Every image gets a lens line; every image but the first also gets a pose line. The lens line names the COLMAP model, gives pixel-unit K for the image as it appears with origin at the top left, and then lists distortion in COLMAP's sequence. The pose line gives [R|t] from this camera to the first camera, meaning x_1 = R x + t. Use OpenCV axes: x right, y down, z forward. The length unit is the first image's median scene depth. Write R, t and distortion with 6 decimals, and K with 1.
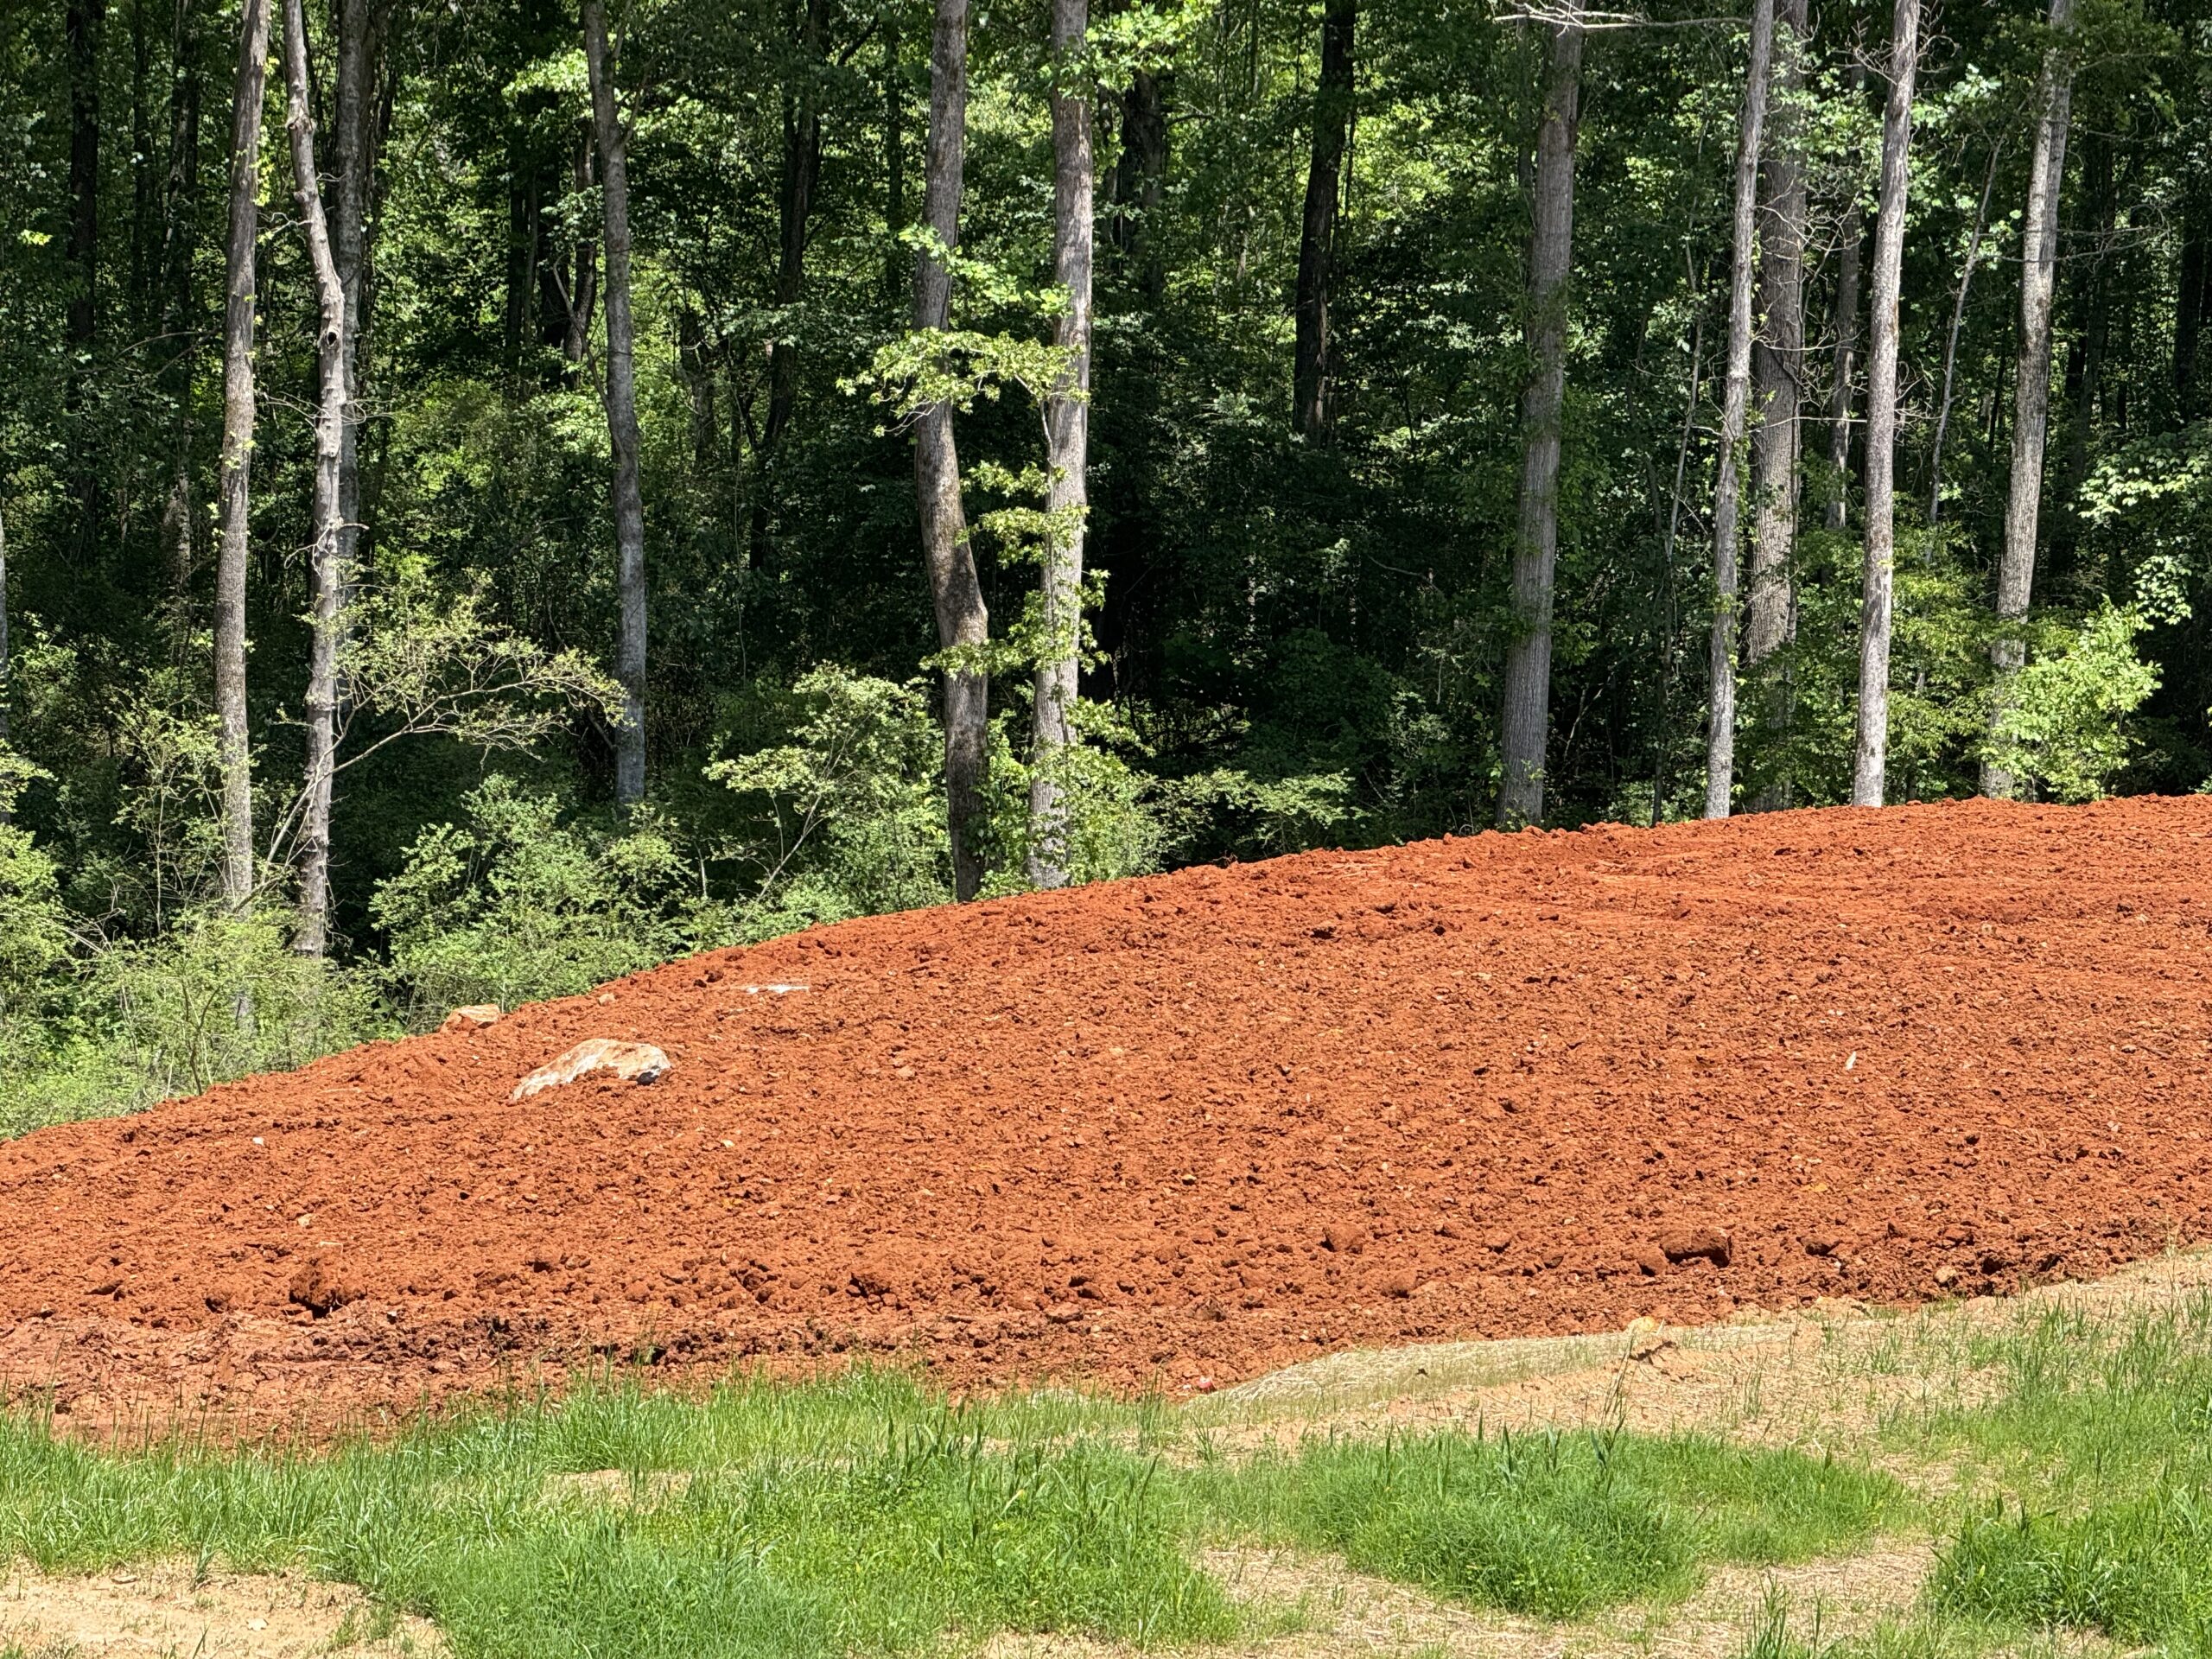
lens RADIAL K [[7492.8, 0, 1066.4], [0, 7492.8, 897.0], [0, 0, 1]] dist [0.207678, 0.000000]
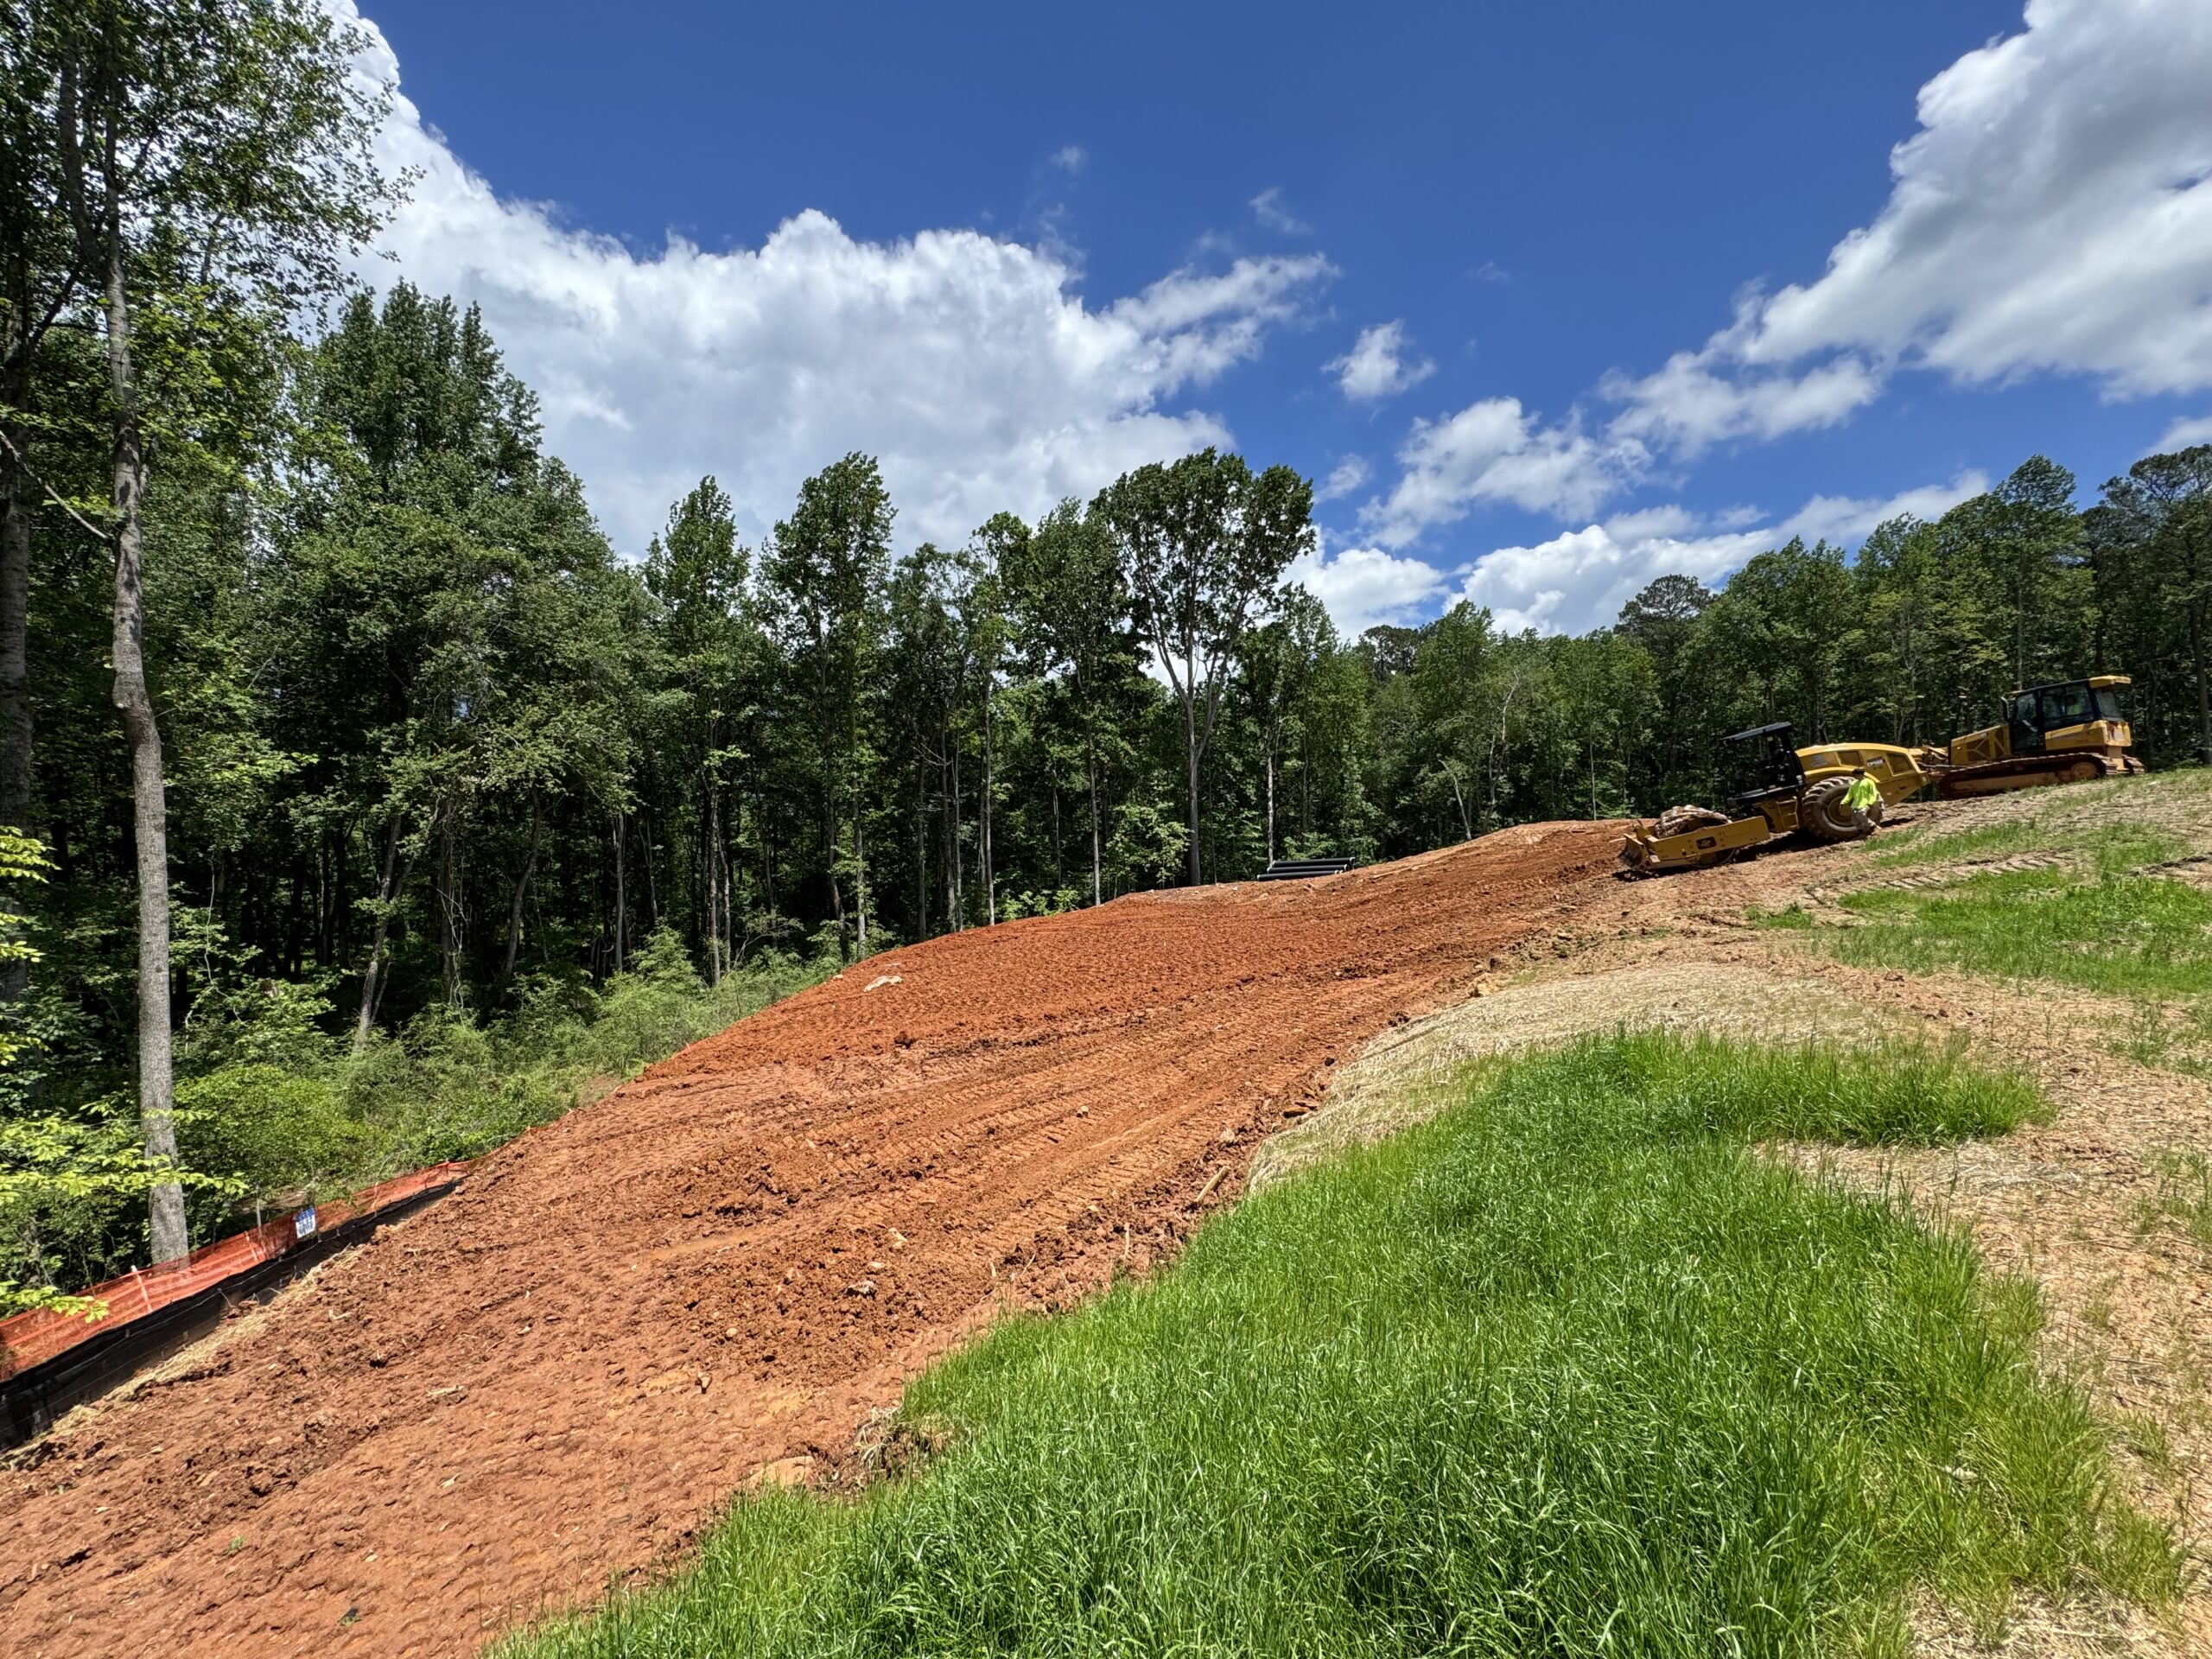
lens RADIAL K [[889.1, 0, 1114.2], [0, 889.1, 836.6], [0, 0, 1]] dist [-0.000744, -0.000228]
pose [[0.919885, -0.070765, 0.385750, -0.090655], [0.119288, 0.987470, -0.103313, 0.004343], [-0.373606, 0.141051, 0.916801, 0.261942]]
